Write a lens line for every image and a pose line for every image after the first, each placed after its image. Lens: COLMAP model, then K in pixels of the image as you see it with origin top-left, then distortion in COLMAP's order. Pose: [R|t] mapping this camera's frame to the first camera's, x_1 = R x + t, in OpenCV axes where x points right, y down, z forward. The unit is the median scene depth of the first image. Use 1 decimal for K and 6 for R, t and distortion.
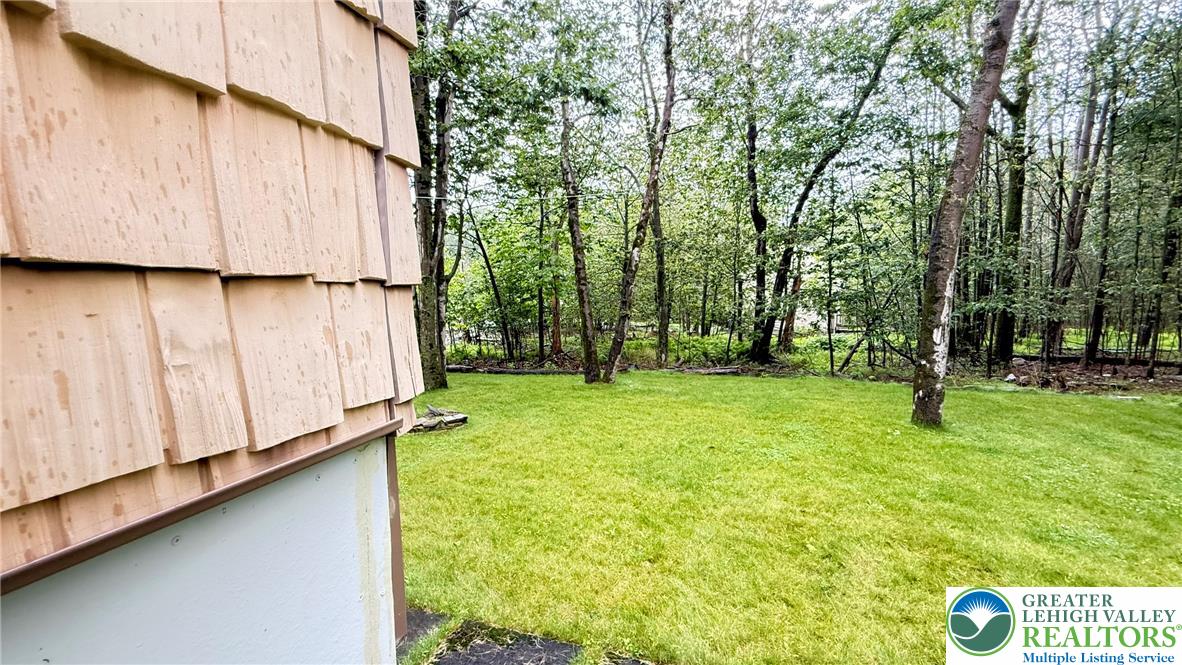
lens RADIAL K [[474.5, 0, 588.8], [0, 474.5, 334.3], [0, 0, 1]] dist [-0.000247, 0.000161]
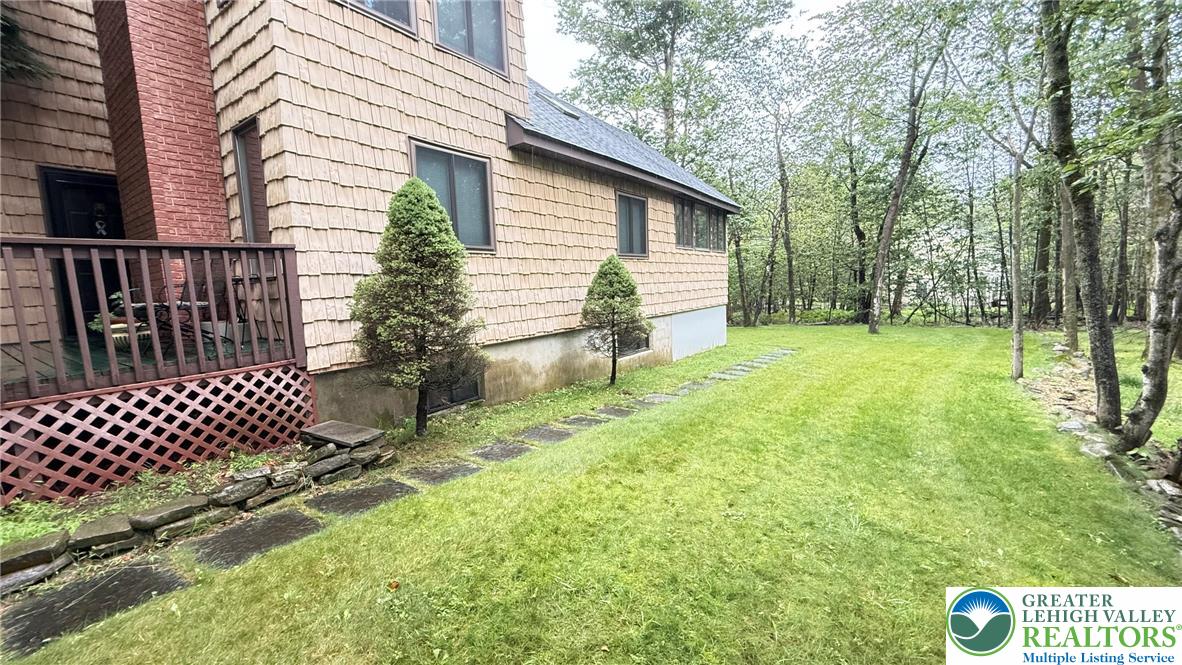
lens RADIAL K [[474.5, 0, 588.8], [0, 474.5, 334.3], [0, 0, 1]] dist [-0.000247, 0.000161]
pose [[0.947007, 0.012026, -0.320989, 0.013913], [-0.000456, 0.999348, 0.036097, 0.041064], [0.321214, -0.034038, 0.946395, -0.884053]]
